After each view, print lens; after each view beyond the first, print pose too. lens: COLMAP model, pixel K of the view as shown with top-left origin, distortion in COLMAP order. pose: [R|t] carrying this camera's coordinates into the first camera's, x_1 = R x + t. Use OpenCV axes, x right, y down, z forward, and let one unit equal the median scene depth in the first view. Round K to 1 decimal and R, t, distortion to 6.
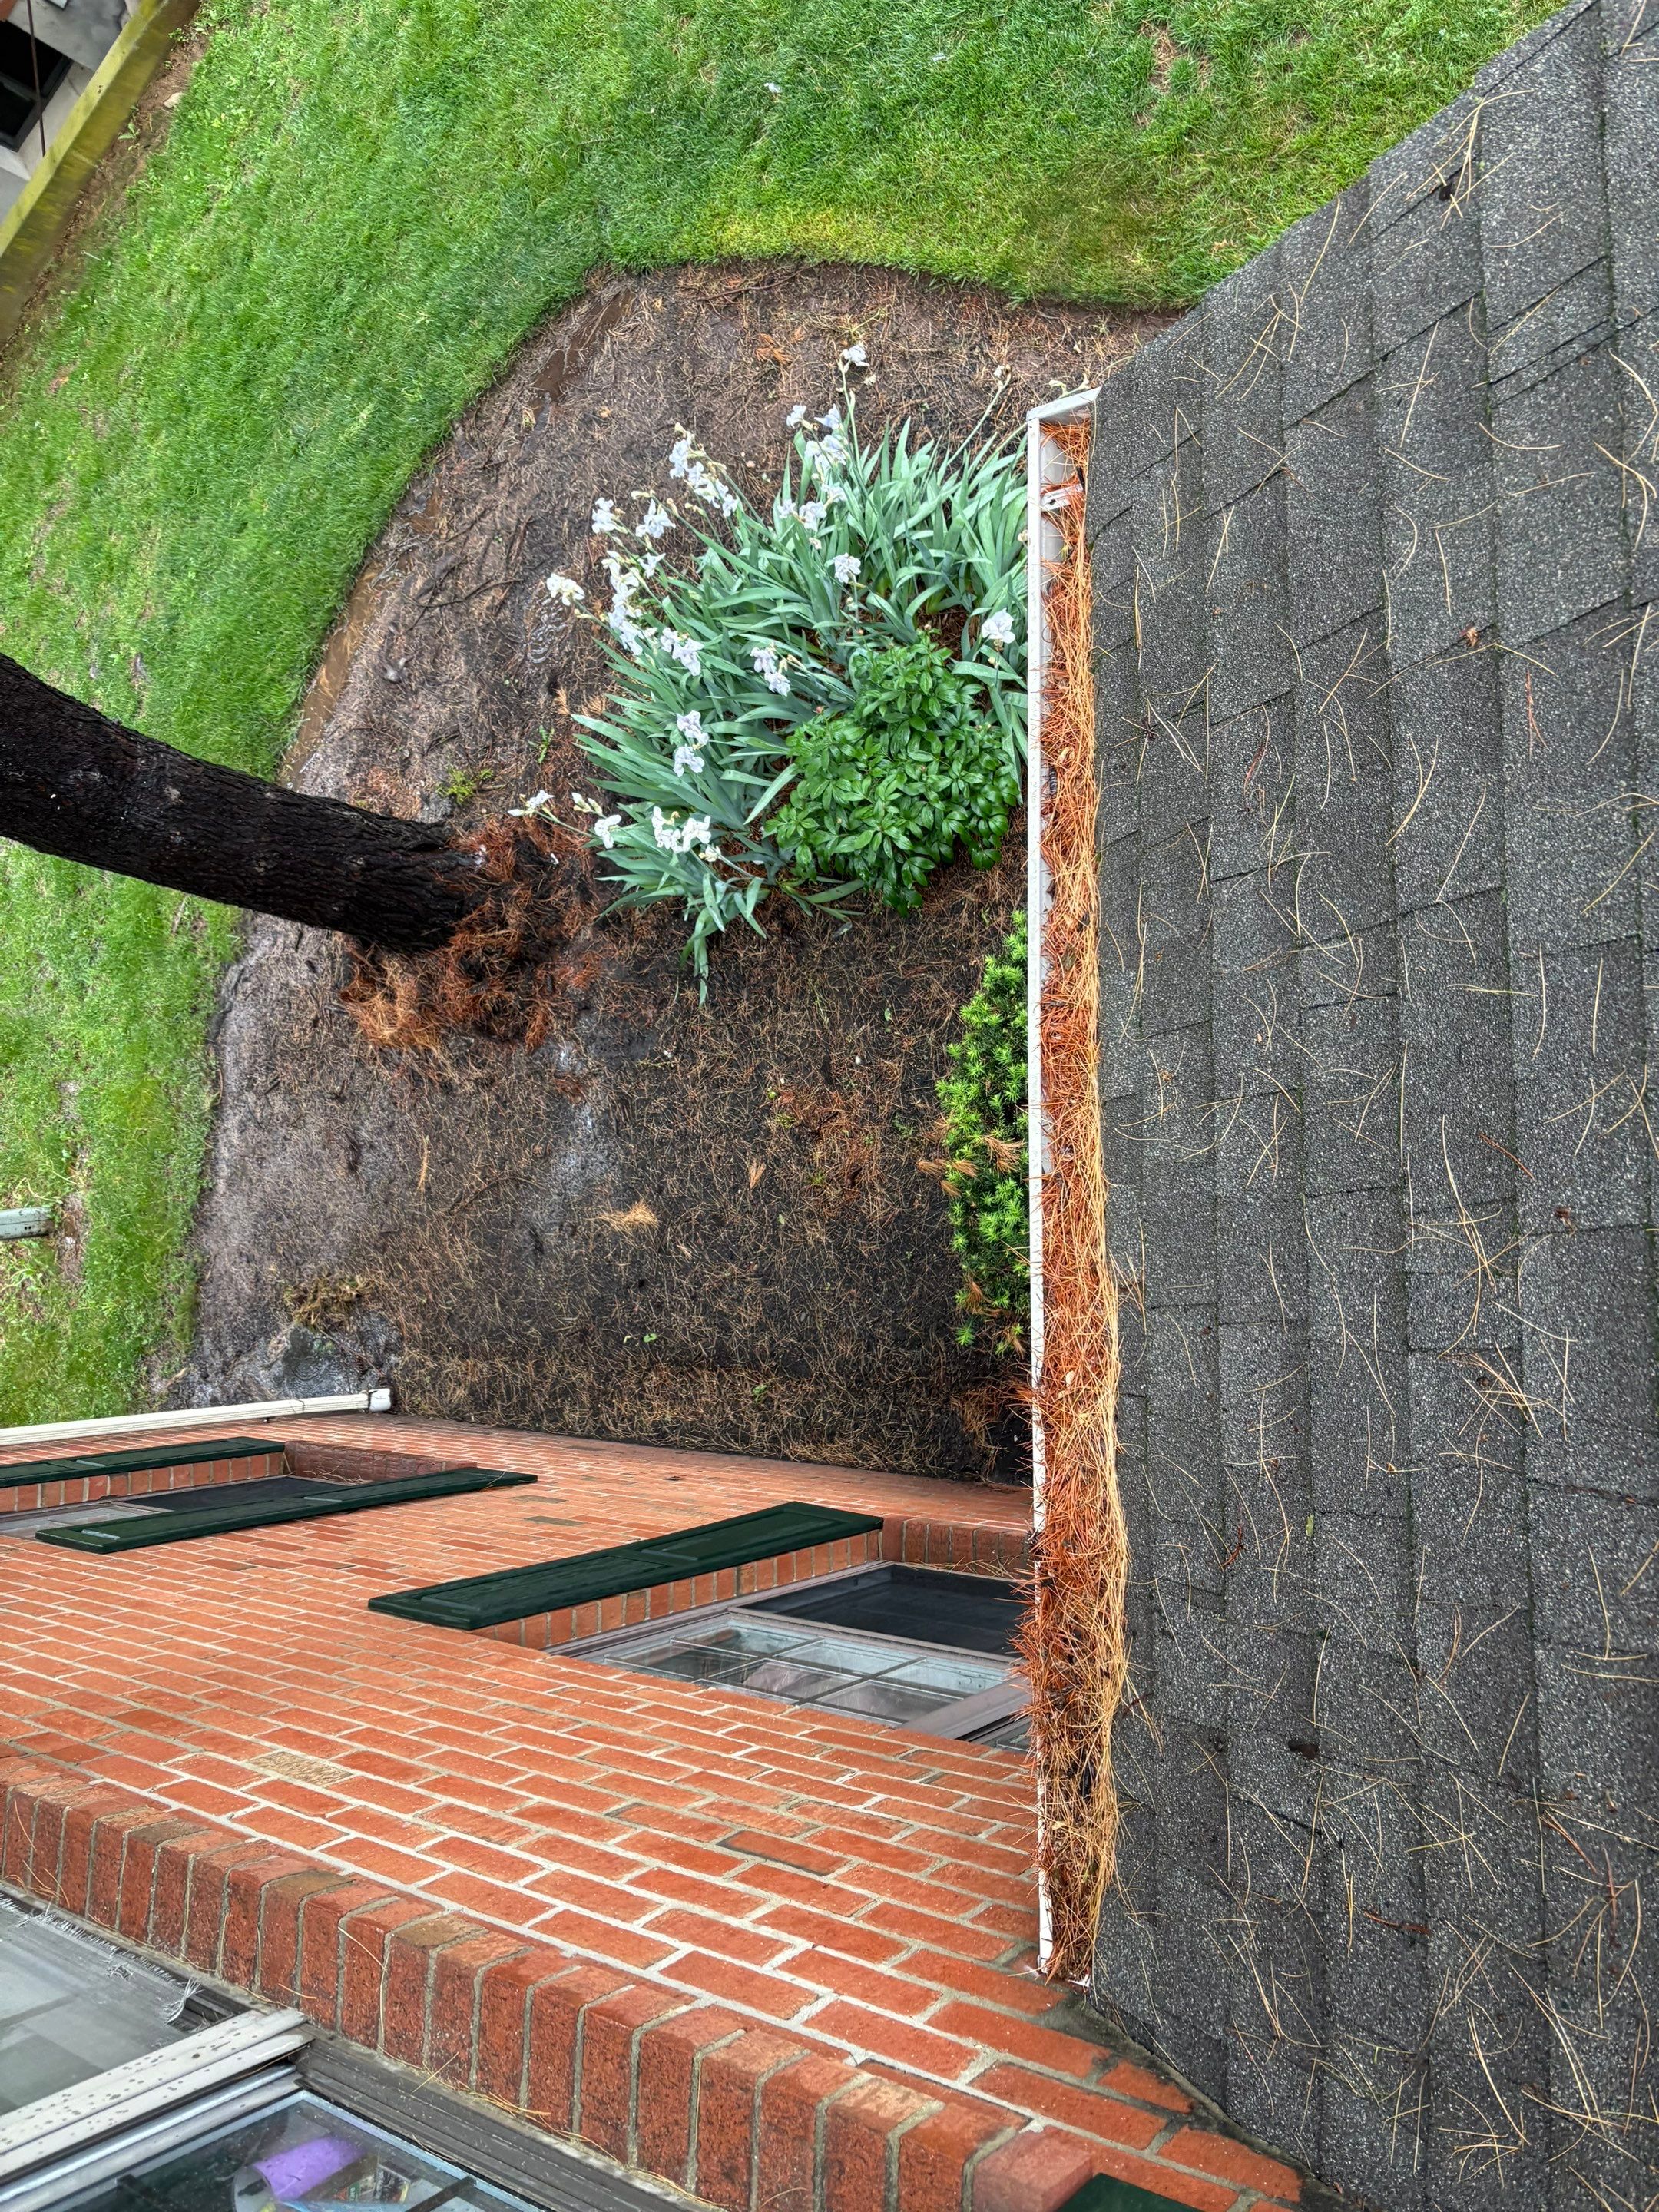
lens RADIAL K [[1707.3, 0, 829.2], [0, 1707.3, 1117.3], [0, 0, 1]] dist [0.030244, -0.034858]
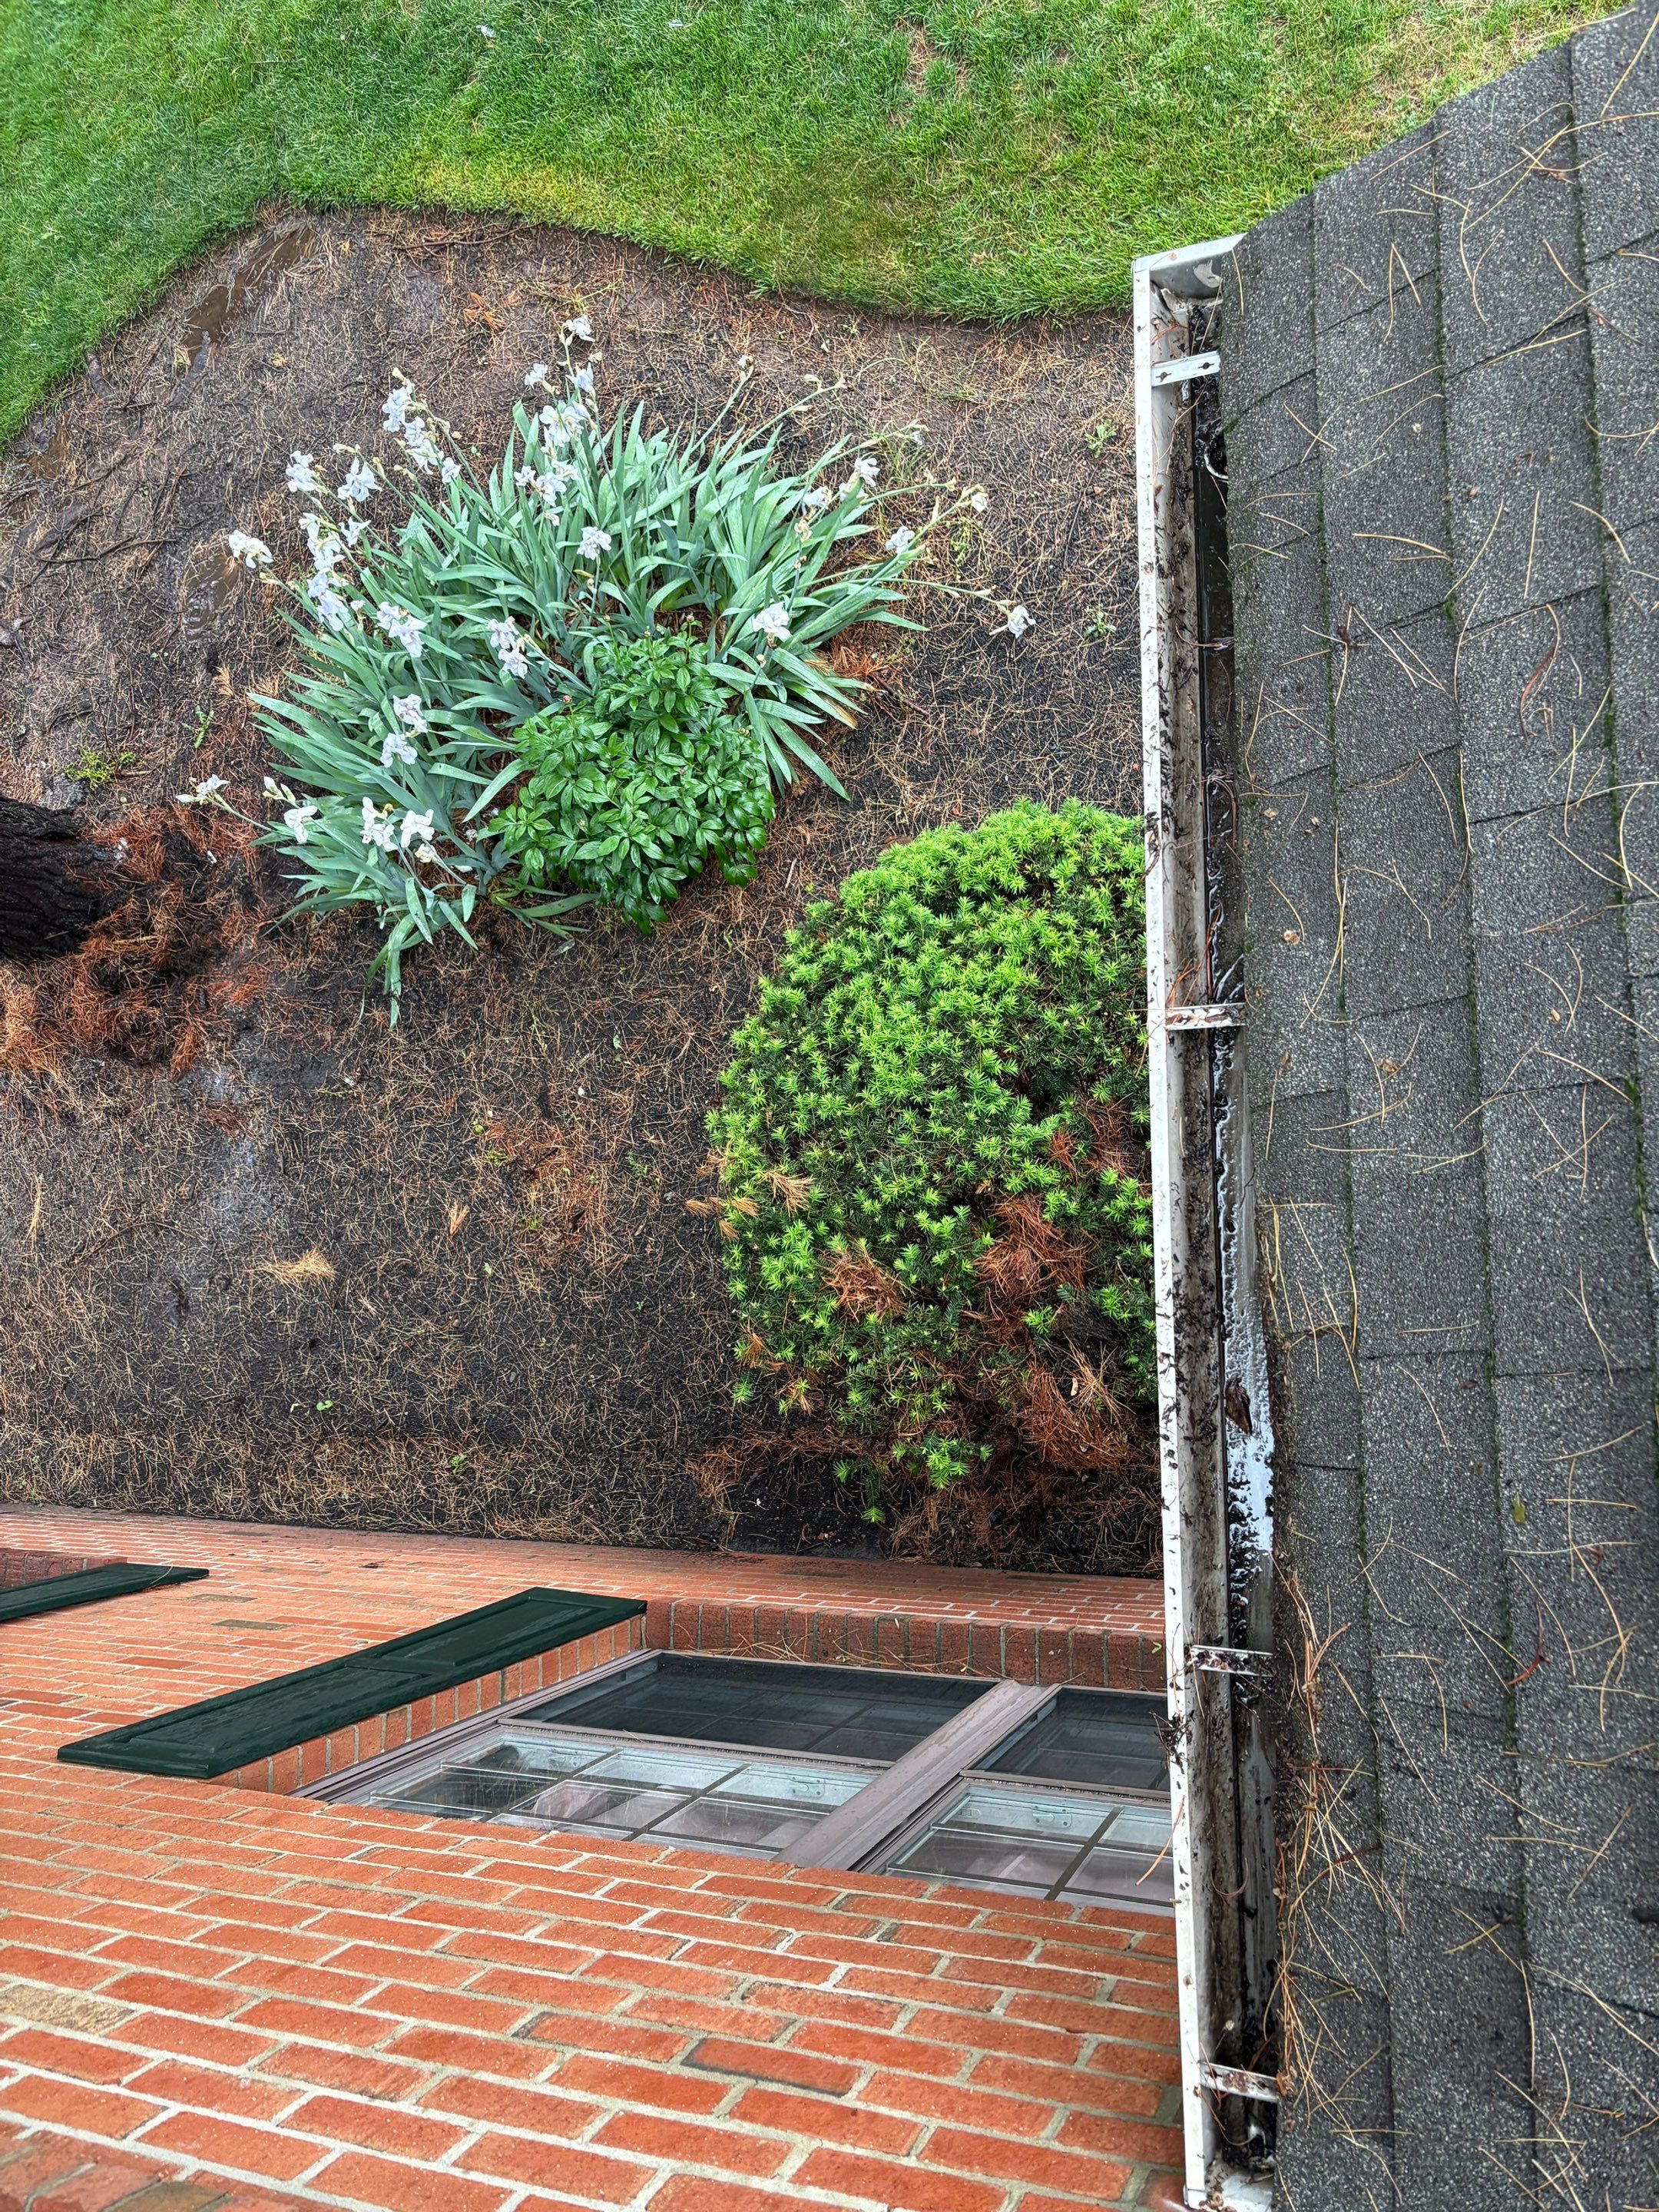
lens RADIAL K [[1692.8, 0, 825.6], [0, 1692.8, 1135.7], [0, 0, 1]] dist [0.008635, 0.011672]
pose [[0.967951, 0.012996, 0.250802, -0.082853], [-0.007705, 0.999727, -0.022067, 0.008900], [-0.251020, 0.019427, 0.967787, 0.095949]]
